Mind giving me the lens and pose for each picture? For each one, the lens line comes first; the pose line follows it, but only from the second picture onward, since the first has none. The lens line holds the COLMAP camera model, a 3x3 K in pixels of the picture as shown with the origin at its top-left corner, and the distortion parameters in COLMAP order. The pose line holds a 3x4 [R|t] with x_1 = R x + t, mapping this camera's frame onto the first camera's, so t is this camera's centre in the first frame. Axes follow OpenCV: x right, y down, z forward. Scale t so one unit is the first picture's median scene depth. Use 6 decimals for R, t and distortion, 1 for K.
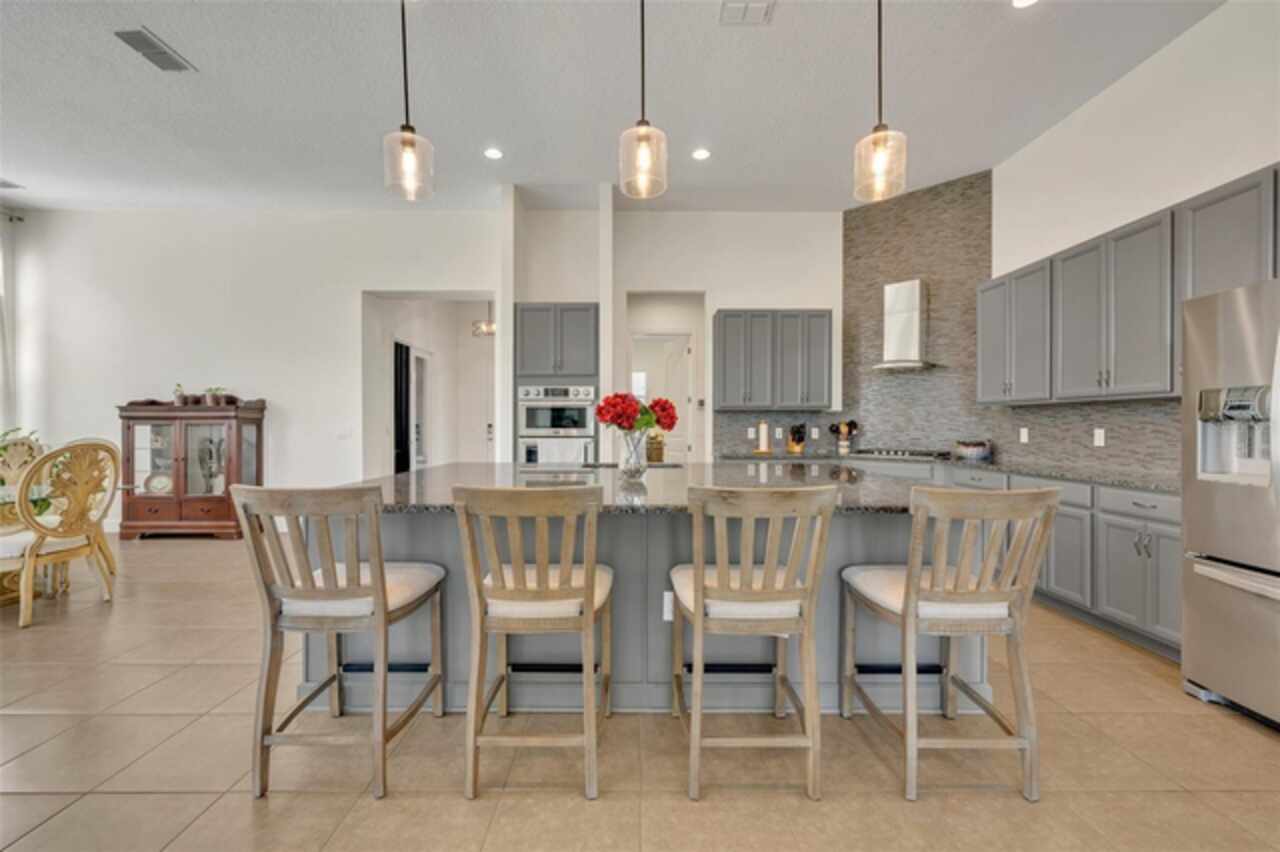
lens RADIAL K [[516.5, 0, 644.1], [0, 516.5, 428.9], [0, 0, 1]] dist [-0.000573, -0.000117]
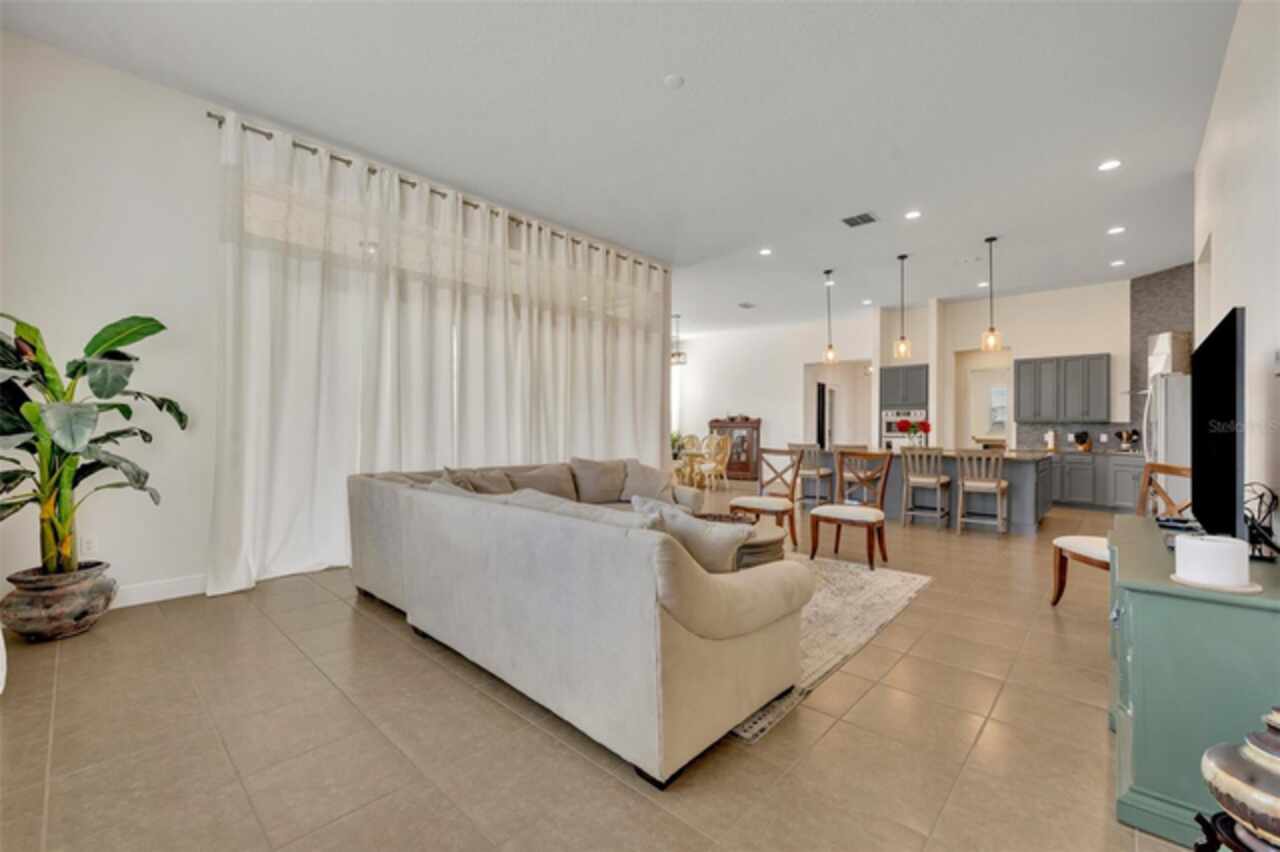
lens RADIAL K [[516.5, 0, 637.4], [0, 516.5, 430.4], [0, 0, 1]] dist [-0.000573, -0.000117]
pose [[0.721968, 0.004888, -0.691909, 0.420426], [-0.011146, 0.999927, -0.004567, 0.009092], [0.691837, 0.011009, 0.721970, -0.998882]]
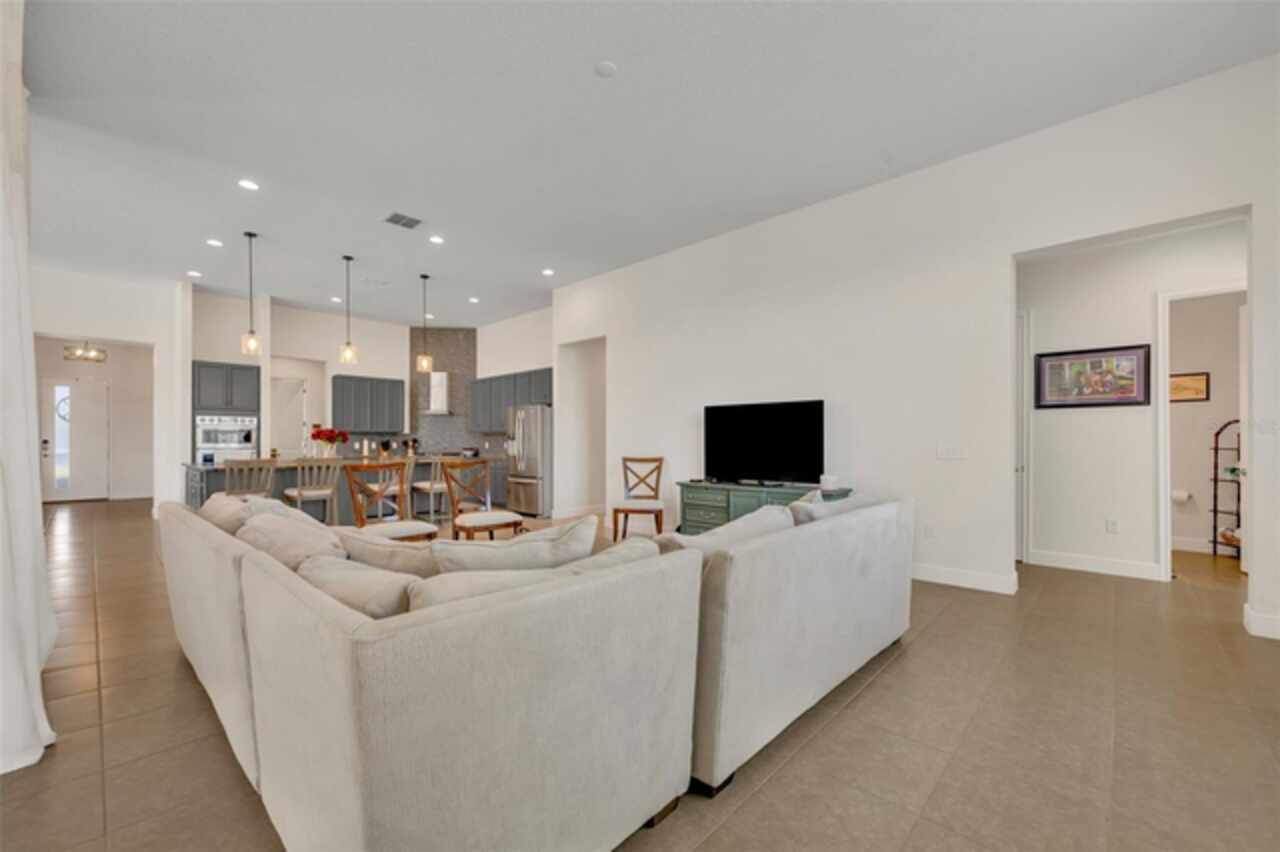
lens RADIAL K [[516.5, 0, 631.3], [0, 516.5, 446.4], [0, 0, 1]] dist [-0.000573, -0.000117]
pose [[0.704602, -0.008684, 0.709549, -0.405648], [0.005591, 0.999962, 0.006687, 0.004783], [-0.709580, -0.000745, 0.704624, -0.952359]]
